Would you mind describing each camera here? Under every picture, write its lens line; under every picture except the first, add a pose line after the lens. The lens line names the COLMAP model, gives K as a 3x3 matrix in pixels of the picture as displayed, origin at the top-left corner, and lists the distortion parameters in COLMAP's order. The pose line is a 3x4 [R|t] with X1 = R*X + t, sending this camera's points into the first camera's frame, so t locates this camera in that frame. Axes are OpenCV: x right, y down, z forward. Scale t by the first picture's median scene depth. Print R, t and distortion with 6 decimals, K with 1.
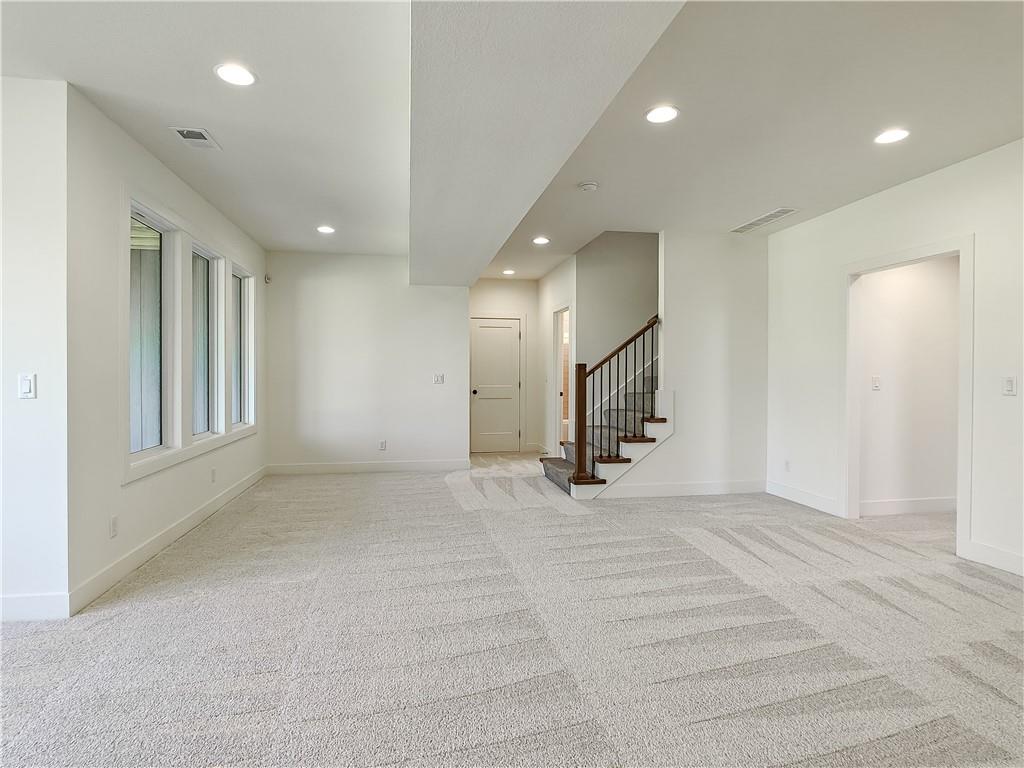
lens RADIAL K [[526.8, 0, 522.8], [0, 526.8, 378.7], [0, 0, 1]] dist [-0.010845, -0.001313]
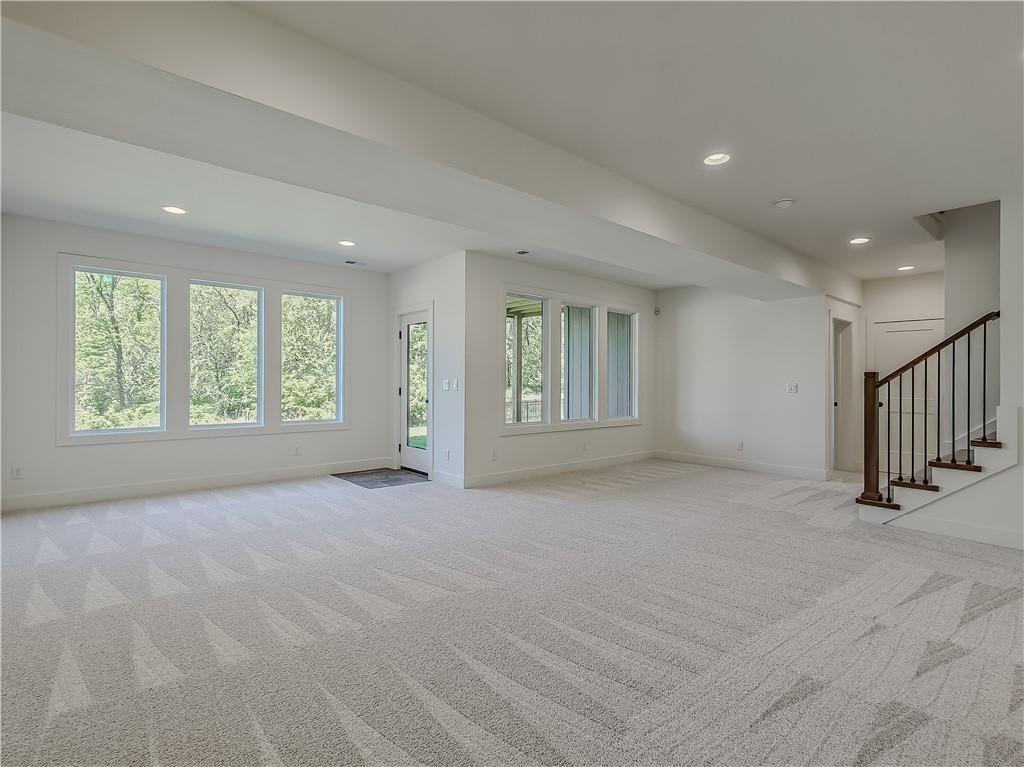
lens RADIAL K [[526.8, 0, 522.8], [0, 526.8, 378.2], [0, 0, 1]] dist [-0.010845, -0.001313]
pose [[0.514501, -0.001906, -0.857488, 0.571761], [-0.020189, 0.999693, -0.014335, 0.007408], [0.857252, 0.024687, 0.514305, 0.022155]]
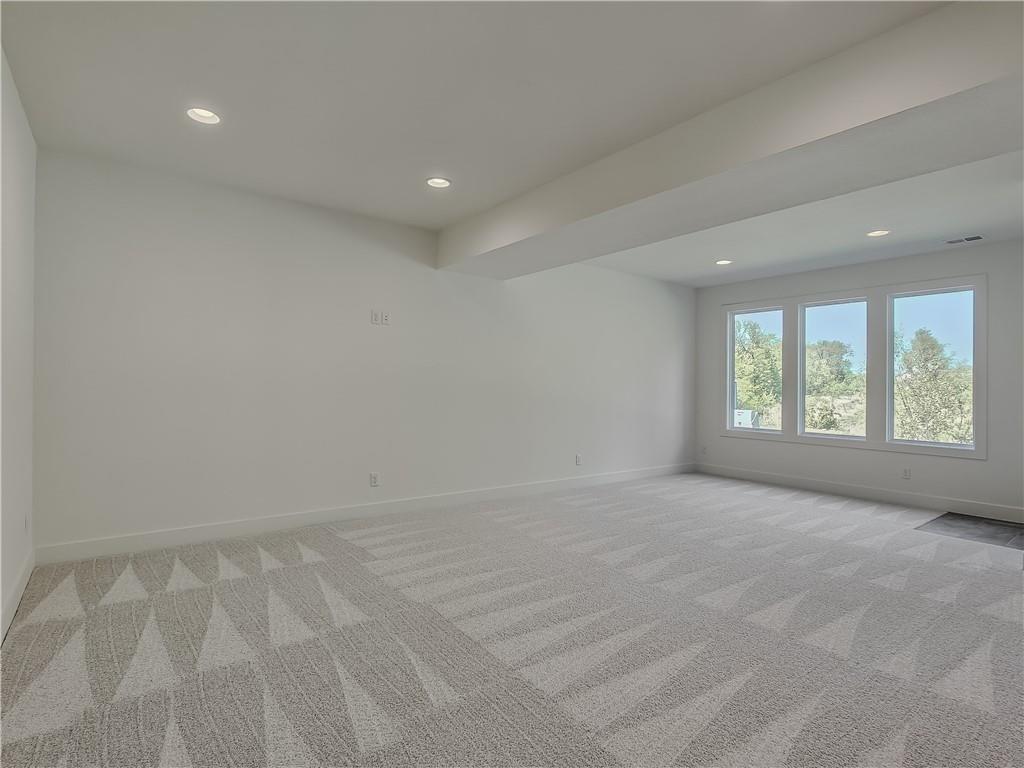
lens RADIAL K [[526.8, 0, 522.8], [0, 526.8, 378.7], [0, 0, 1]] dist [-0.010845, -0.001313]
pose [[-0.900853, -0.022961, -0.433518, 0.419750], [-0.024336, 0.999701, -0.002378, -0.002361], [0.433443, 0.008408, -0.901142, 0.855516]]
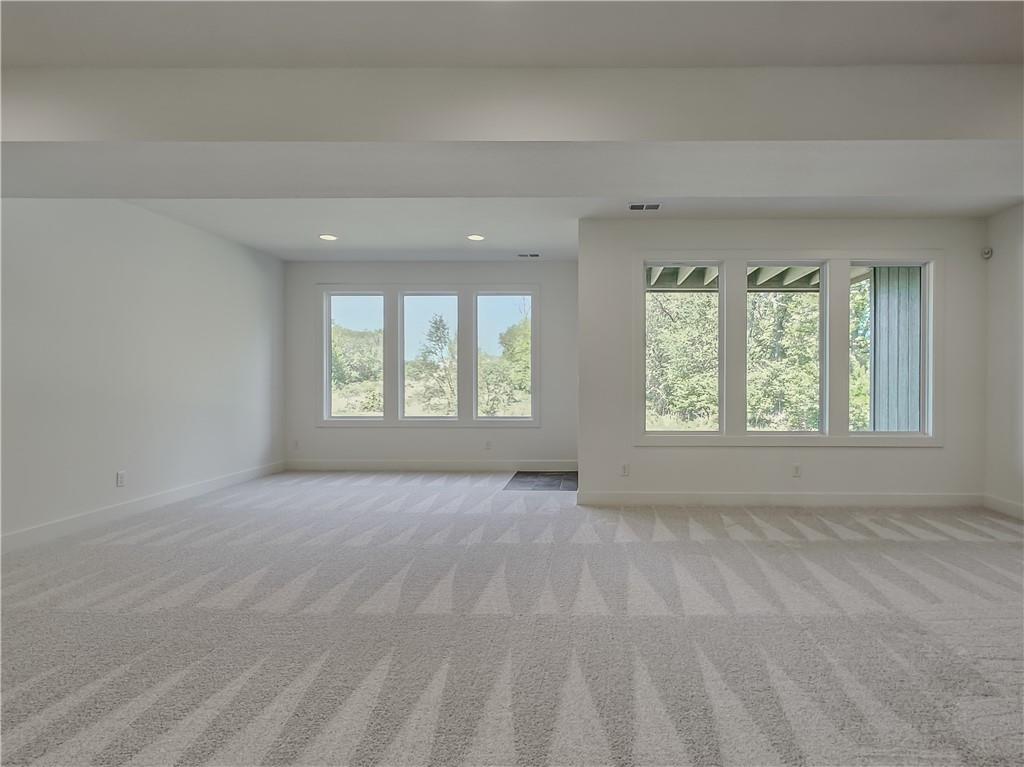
lens RADIAL K [[536.0, 0, 528.1], [0, 536.0, 381.2], [0, 0, 1]] dist [-0.004868, 0.001875]
pose [[-0.212063, 0.006147, -0.977237, 0.500333], [-0.015848, 0.999827, 0.009728, 0.000817], [0.977127, 0.017550, -0.211929, 0.593670]]
